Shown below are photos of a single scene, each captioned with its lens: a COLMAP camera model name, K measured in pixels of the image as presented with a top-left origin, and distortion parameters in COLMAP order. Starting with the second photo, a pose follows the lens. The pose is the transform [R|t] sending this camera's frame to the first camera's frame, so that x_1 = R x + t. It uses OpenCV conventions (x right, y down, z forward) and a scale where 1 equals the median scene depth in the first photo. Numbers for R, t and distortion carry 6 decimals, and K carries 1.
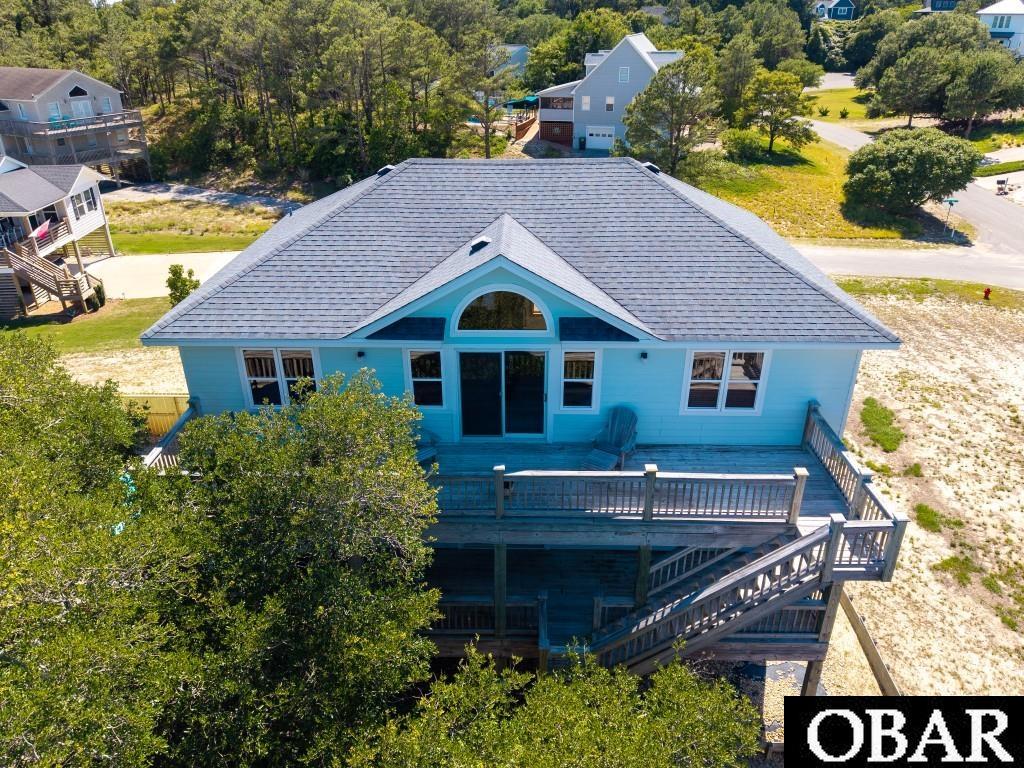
lens RADIAL K [[700.6, 0, 507.0], [0, 700.6, 350.4], [0, 0, 1]] dist [0.003279, -0.002347]
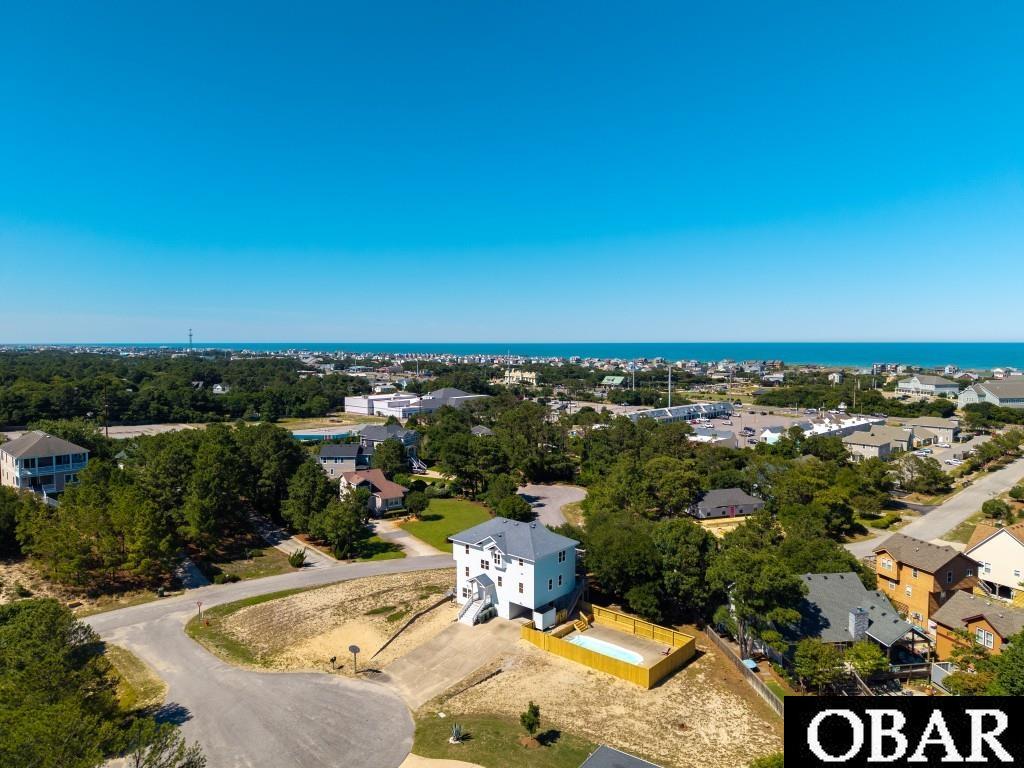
lens RADIAL K [[686.9, 0, 515.0], [0, 686.9, 369.3], [0, 0, 1]] dist [0.015055, -0.007475]
pose [[-0.776073, -0.020263, 0.630318, -1.937074], [0.277775, 0.886325, 0.370500, -1.910963], [-0.566174, 0.462621, -0.682224, 2.373091]]
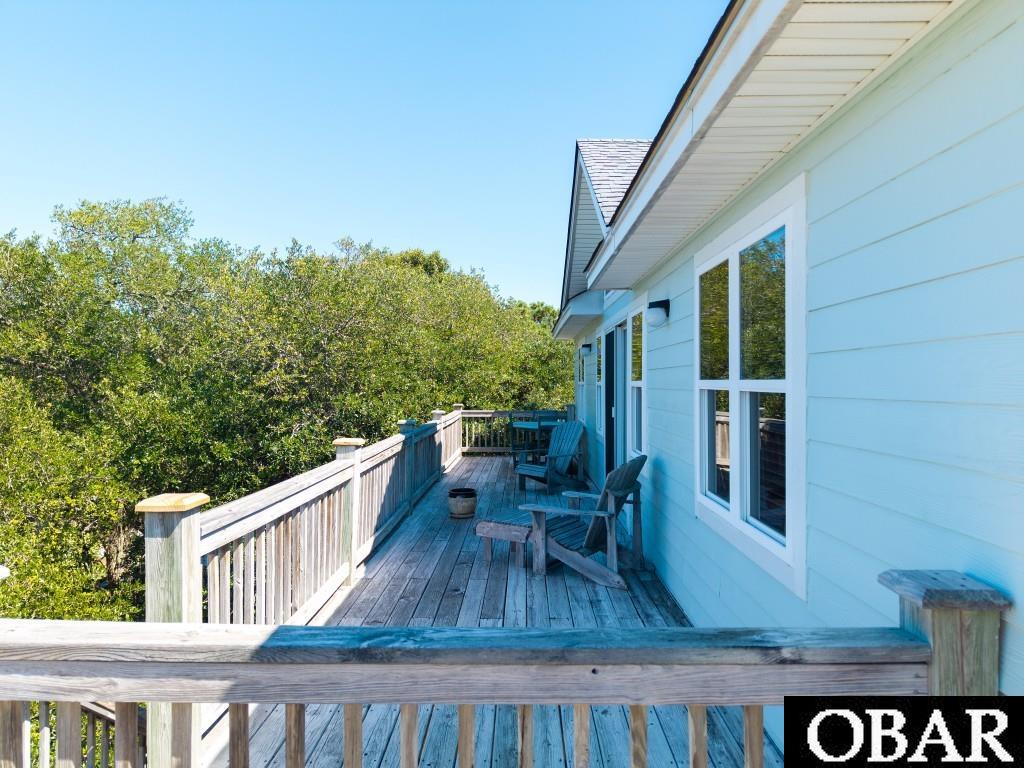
lens RADIAL K [[683.6, 0, 509.3], [0, 683.6, 378.8], [0, 0, 1]] dist [0.038662, -0.035319]
pose [[0.000355, -0.000164, -1.000000, 0.272822], [-0.432285, 0.901737, -0.000302, 0.037801], [0.901737, 0.432285, 0.000249, 0.458690]]
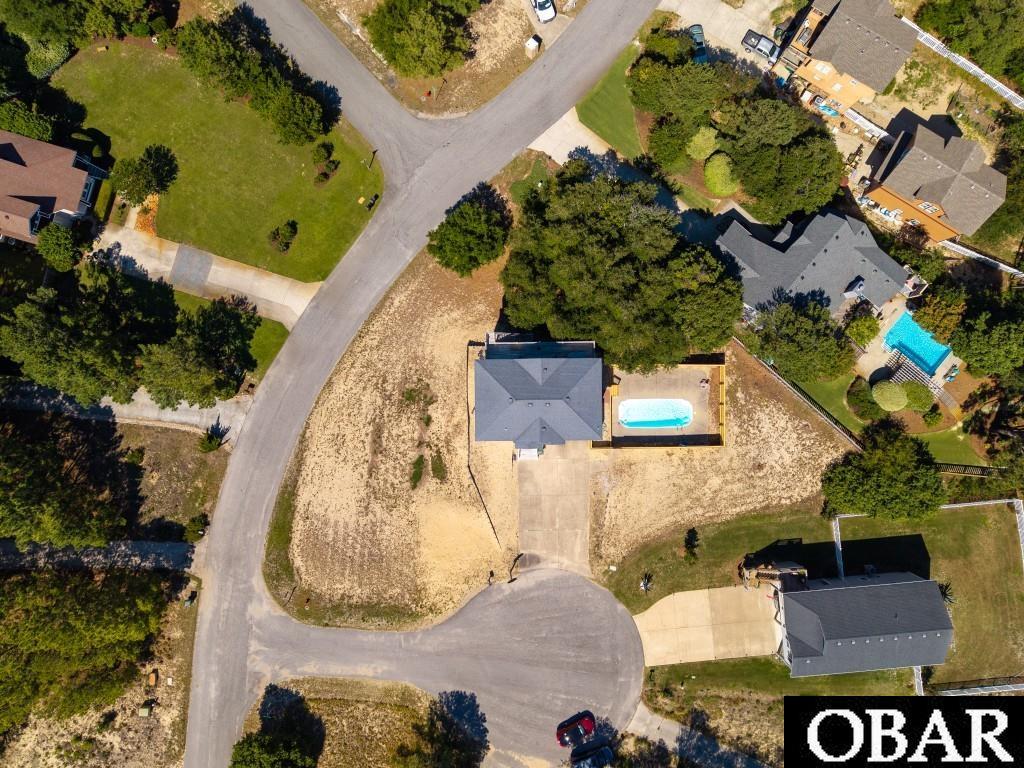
lens RADIAL K [[720.6, 0, 512.0], [0, 720.6, 384.0], [0, 0, 1]] dist [0.136905, -0.310649]
pose [[-0.999425, 0.033003, 0.007762, 0.095532], [-0.007179, -0.429757, 0.902916, -2.670861], [0.033135, 0.902341, 0.429747, -0.694330]]
